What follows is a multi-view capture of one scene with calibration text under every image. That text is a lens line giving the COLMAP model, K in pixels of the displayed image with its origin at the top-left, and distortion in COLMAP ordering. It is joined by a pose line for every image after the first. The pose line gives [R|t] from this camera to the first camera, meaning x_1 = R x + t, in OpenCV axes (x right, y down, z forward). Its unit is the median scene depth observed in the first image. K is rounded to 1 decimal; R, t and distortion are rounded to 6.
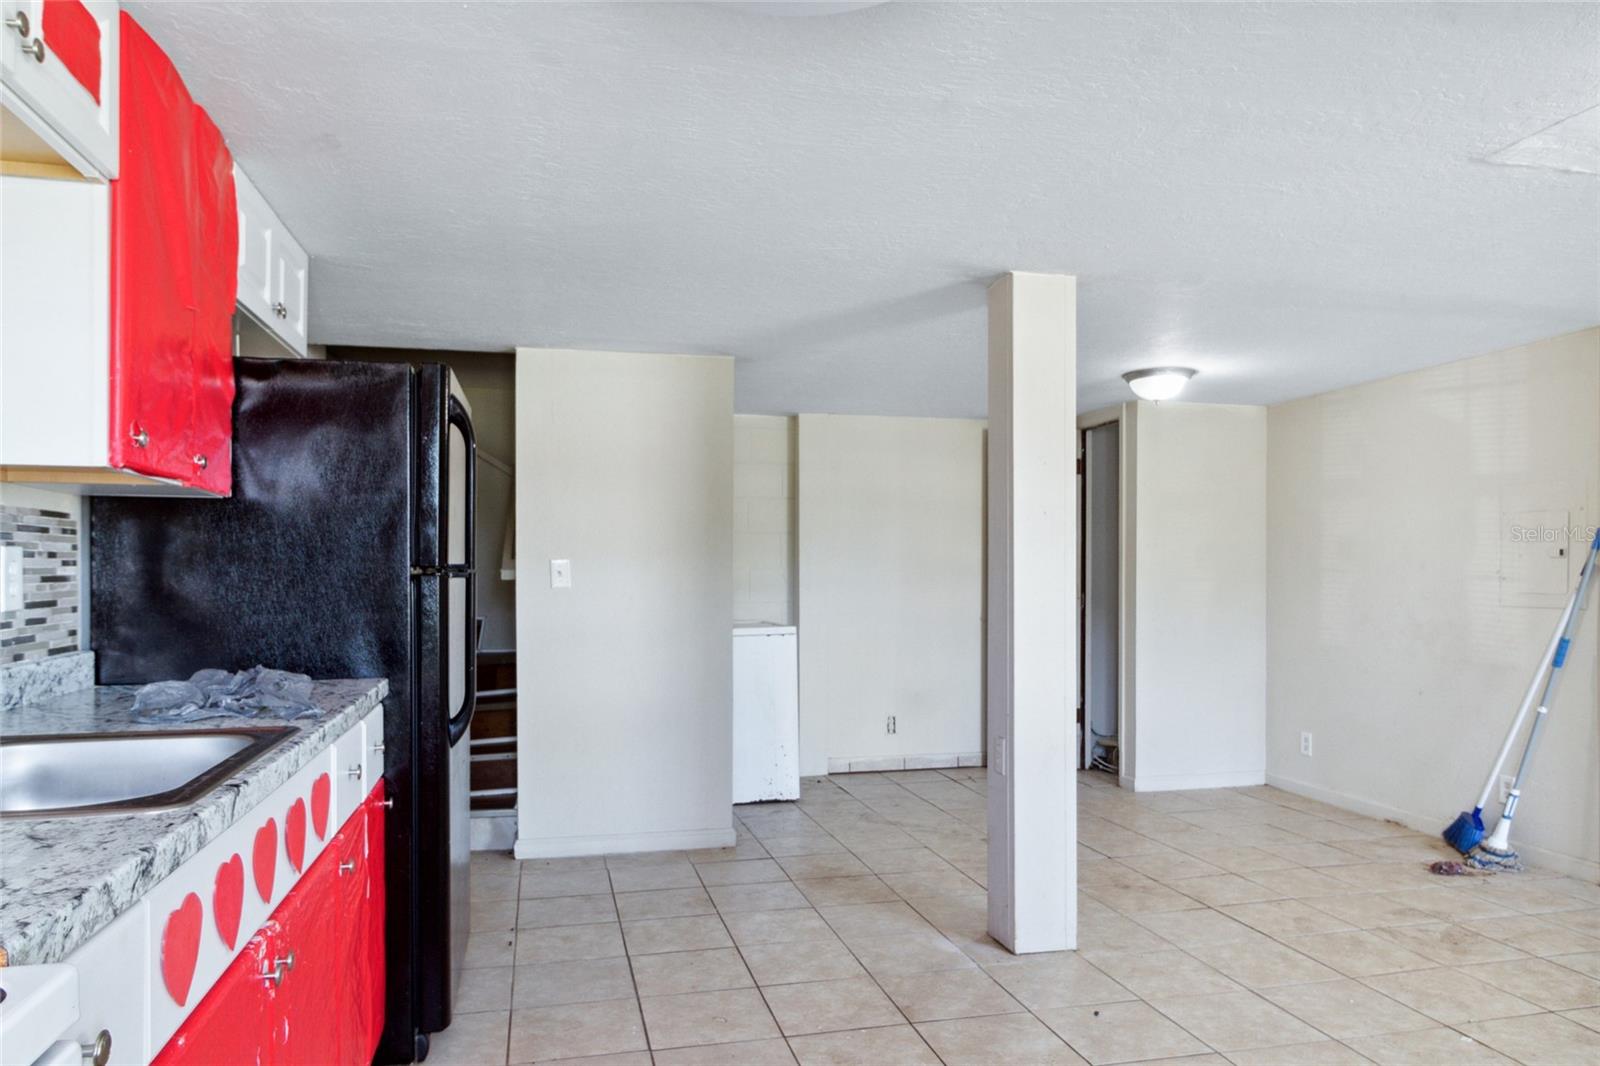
lens RADIAL K [[1072.2, 0, 796.9], [0, 1072.2, 544.0], [0, 0, 1]] dist [-0.010867, -0.005984]
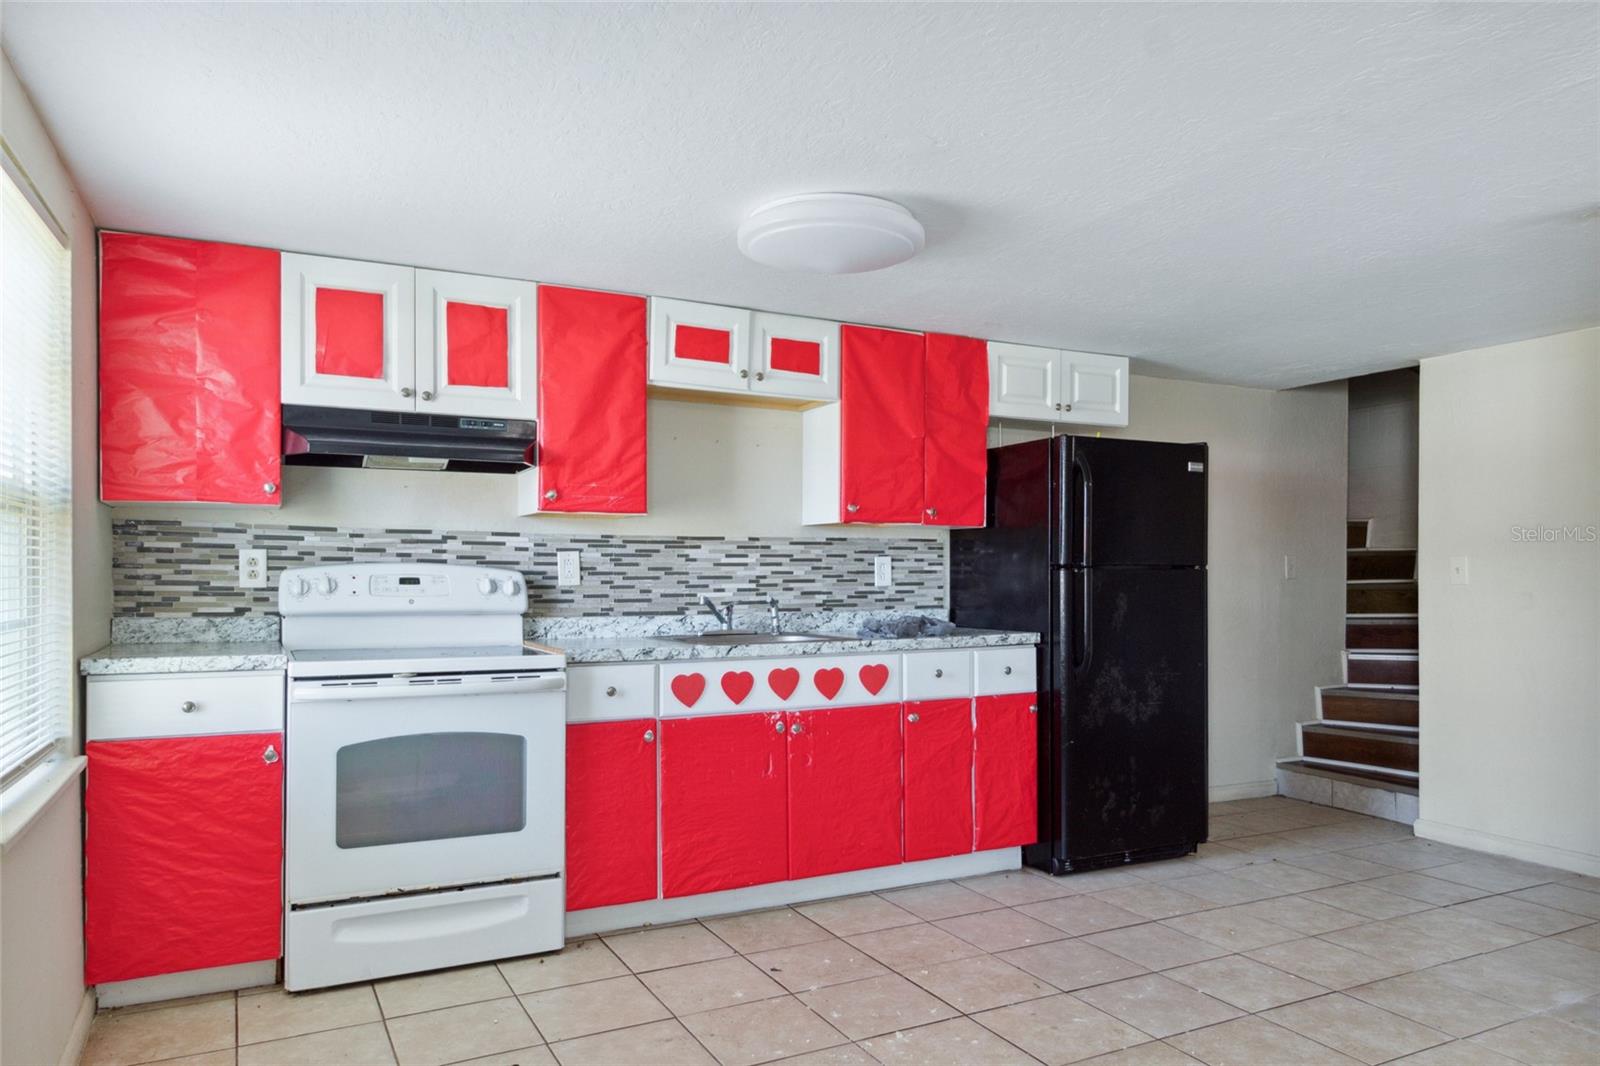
lens RADIAL K [[1072.2, 0, 799.3], [0, 1072.2, 538.1], [0, 0, 1]] dist [-0.010867, -0.005984]
pose [[0.233250, -0.029399, -0.971972, 0.972488], [0.022481, 0.999439, -0.024835, 0.010756], [0.972157, -0.016058, 0.233780, 0.225689]]
